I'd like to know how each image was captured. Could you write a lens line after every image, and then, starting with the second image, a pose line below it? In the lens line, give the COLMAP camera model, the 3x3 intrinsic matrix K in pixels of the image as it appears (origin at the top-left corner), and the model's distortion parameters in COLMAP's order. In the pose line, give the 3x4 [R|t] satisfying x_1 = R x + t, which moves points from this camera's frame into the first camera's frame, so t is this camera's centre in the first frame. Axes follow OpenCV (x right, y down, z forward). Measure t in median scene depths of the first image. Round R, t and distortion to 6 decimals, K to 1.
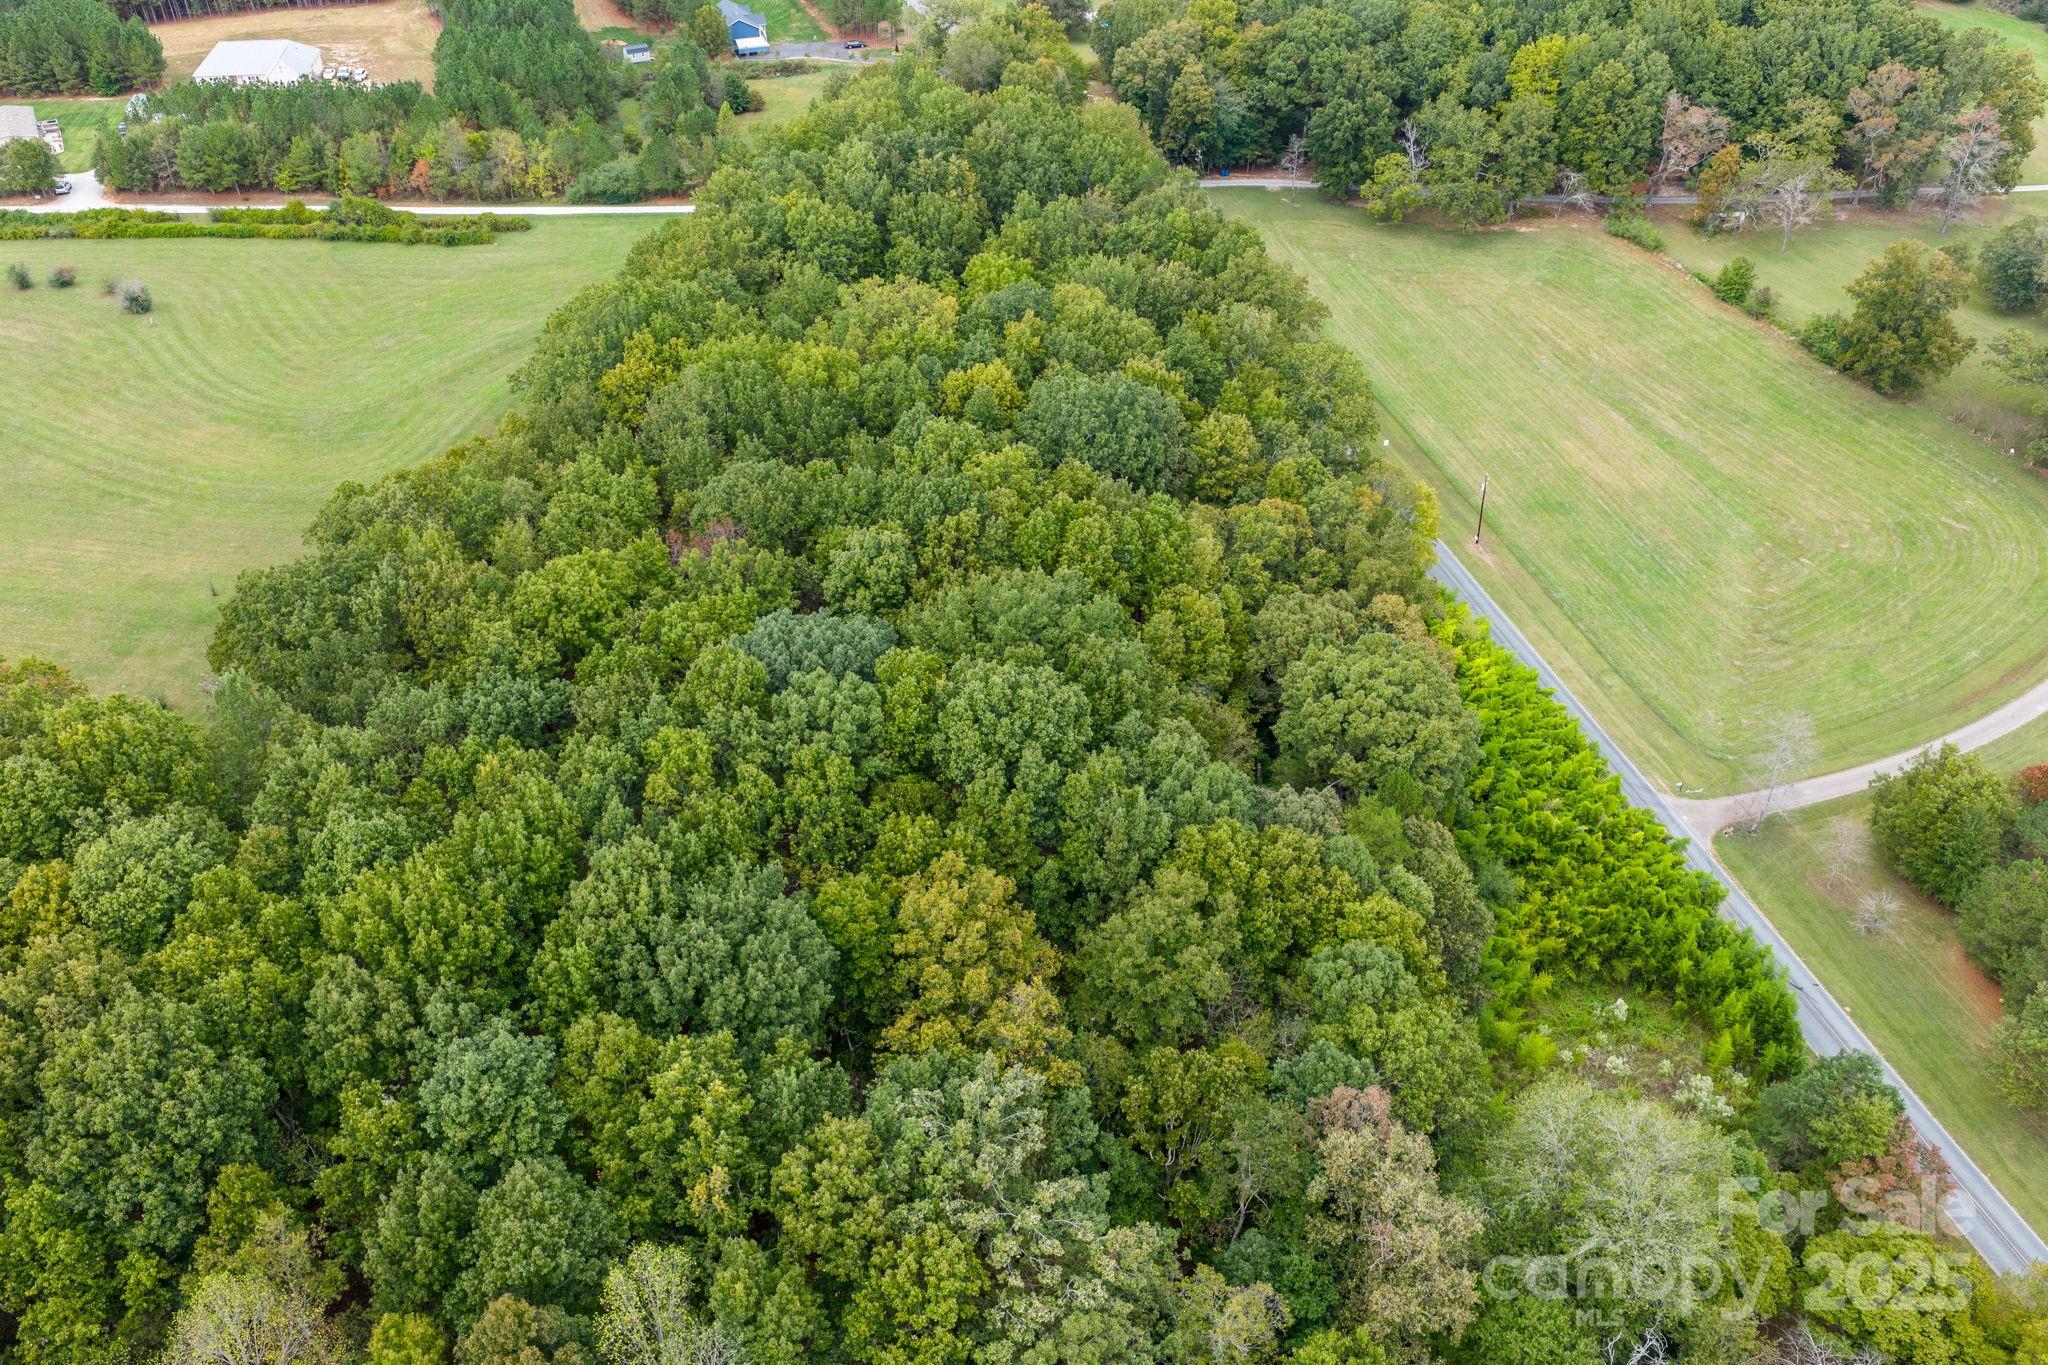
lens RADIAL K [[1673.4, 0, 1032.4], [0, 1673.4, 689.7], [0, 0, 1]] dist [0.044039, -0.068063]
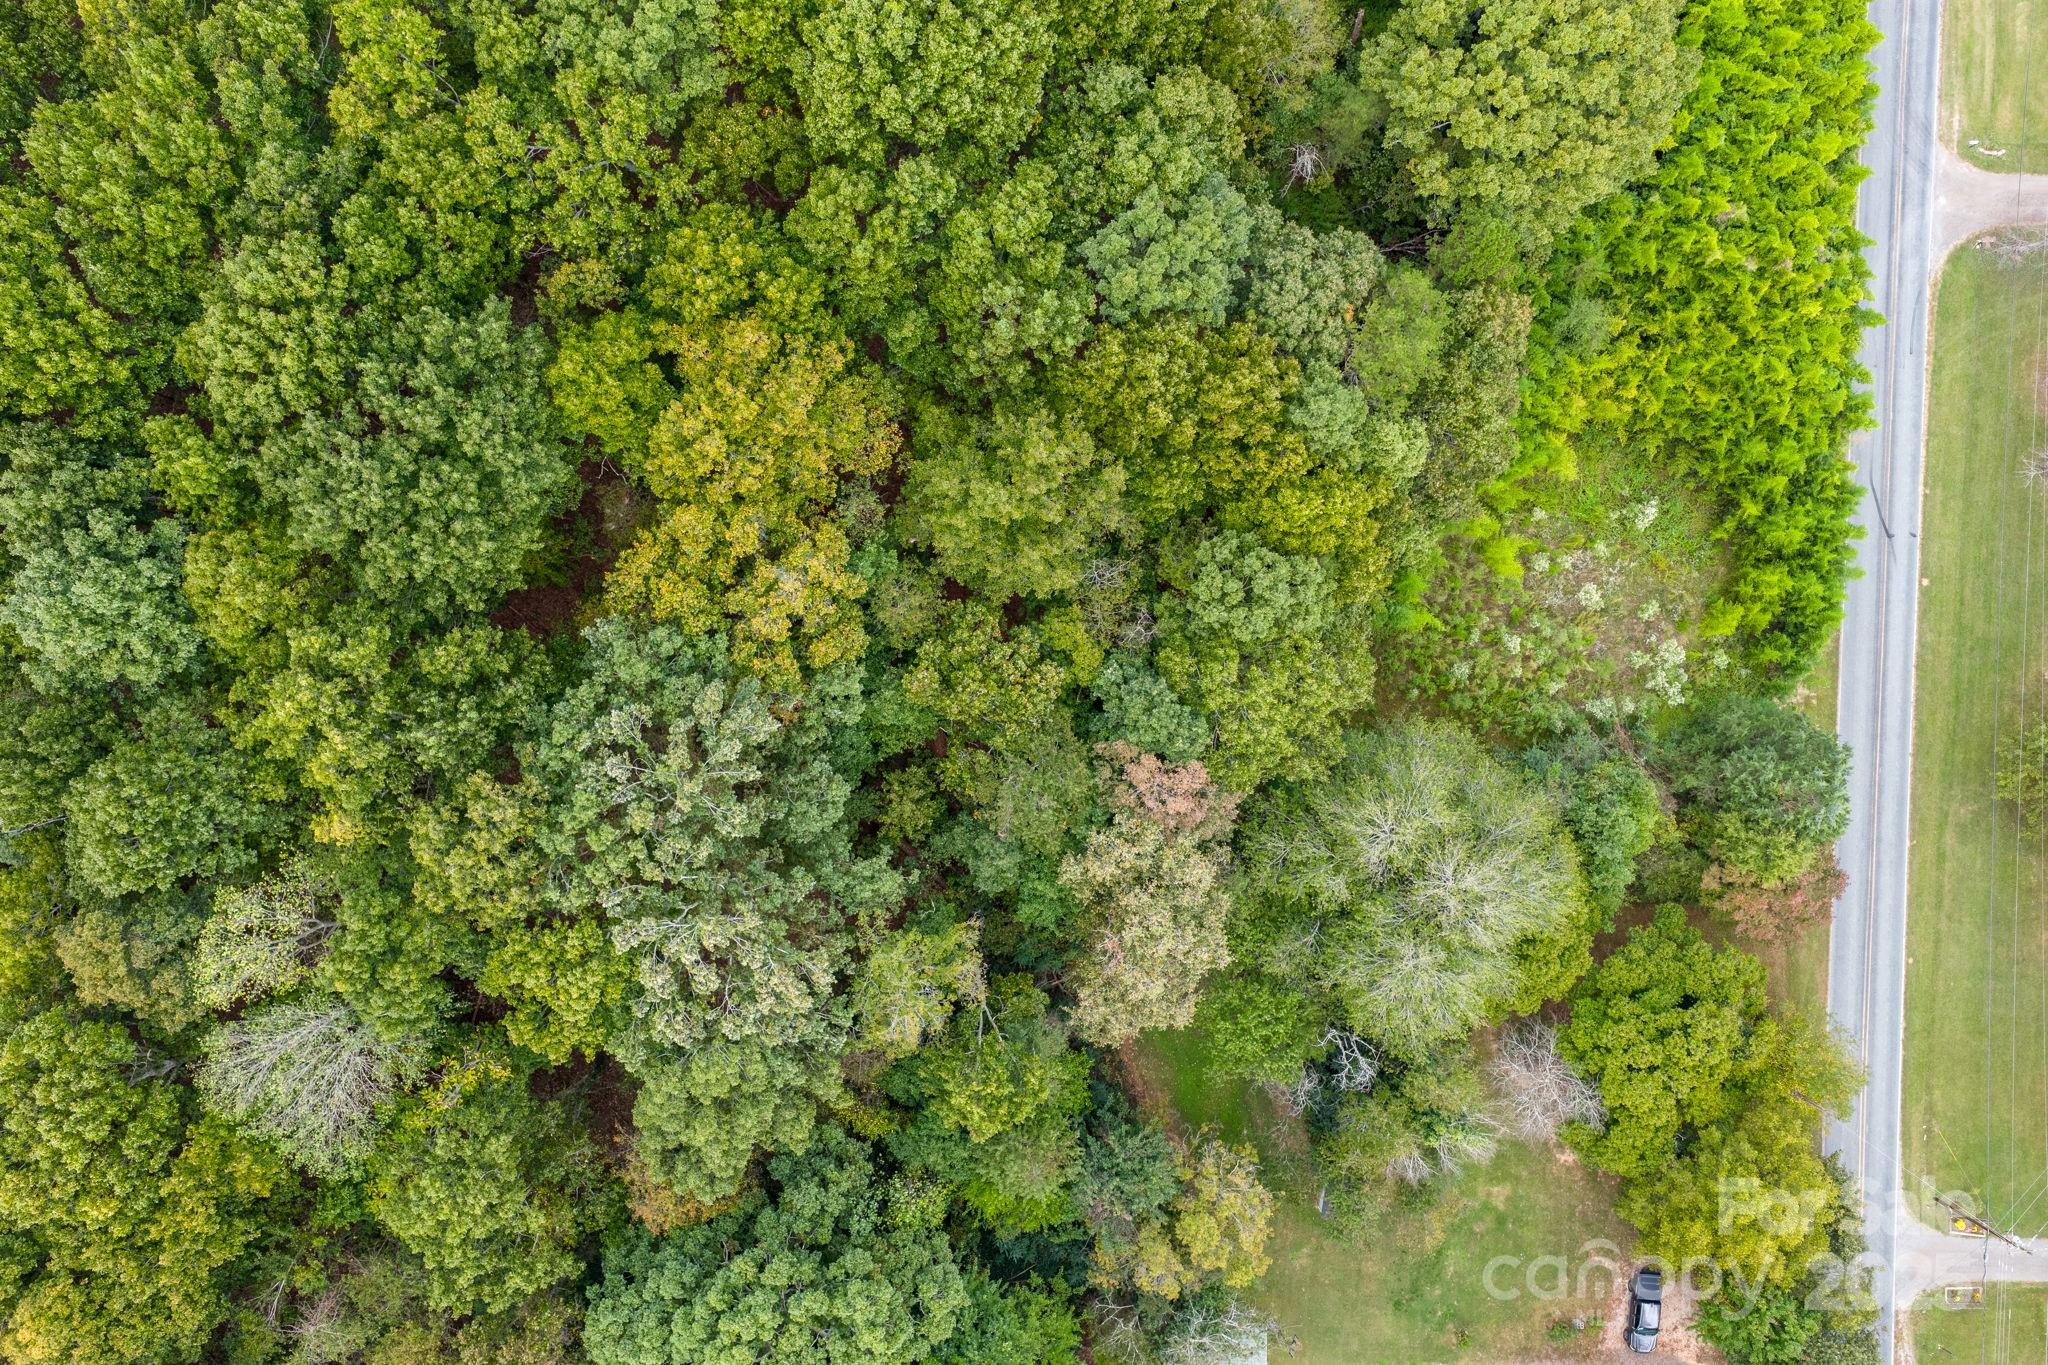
lens RADIAL K [[1673.4, 0, 1018.7], [0, 1673.4, 680.0], [0, 0, 1]] dist [0.044039, -0.068063]
pose [[0.959253, 0.281739, 0.021352, 0.069149], [-0.186632, 0.575072, 0.796530, -0.324046], [0.212135, -0.768059, 0.604222, 0.384448]]
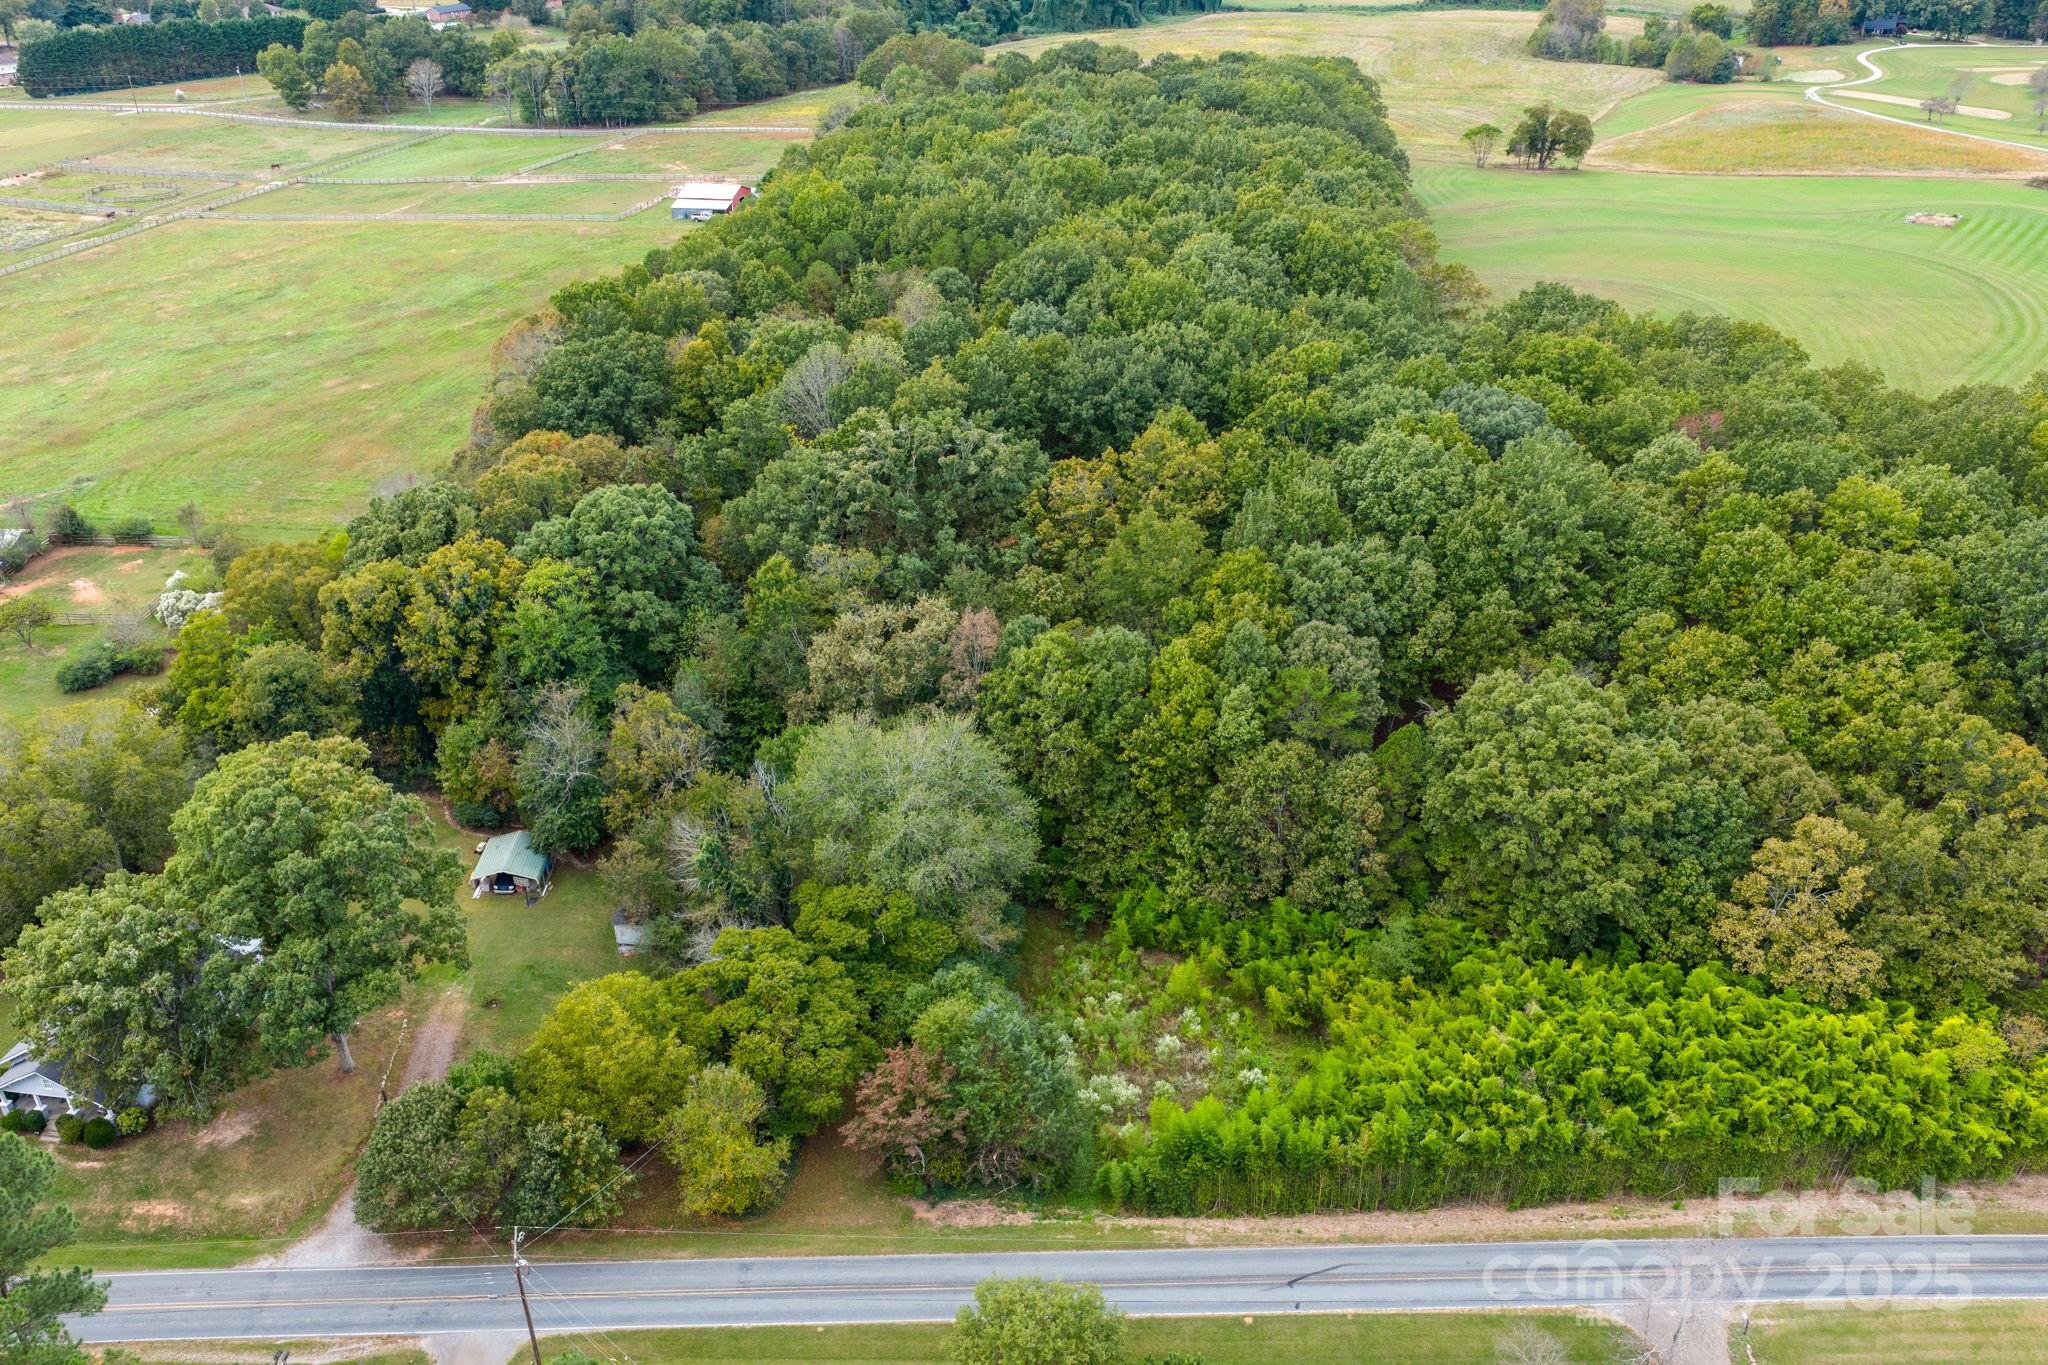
lens RADIAL K [[1673.4, 0, 1026.9], [0, 1673.4, 682.5], [0, 0, 1]] dist [0.044039, -0.068063]
pose [[-0.192976, 0.464311, -0.864393, 0.955763], [-0.593716, 0.646121, 0.479613, -0.254981], [0.781192, 0.605758, 0.150983, 0.641325]]
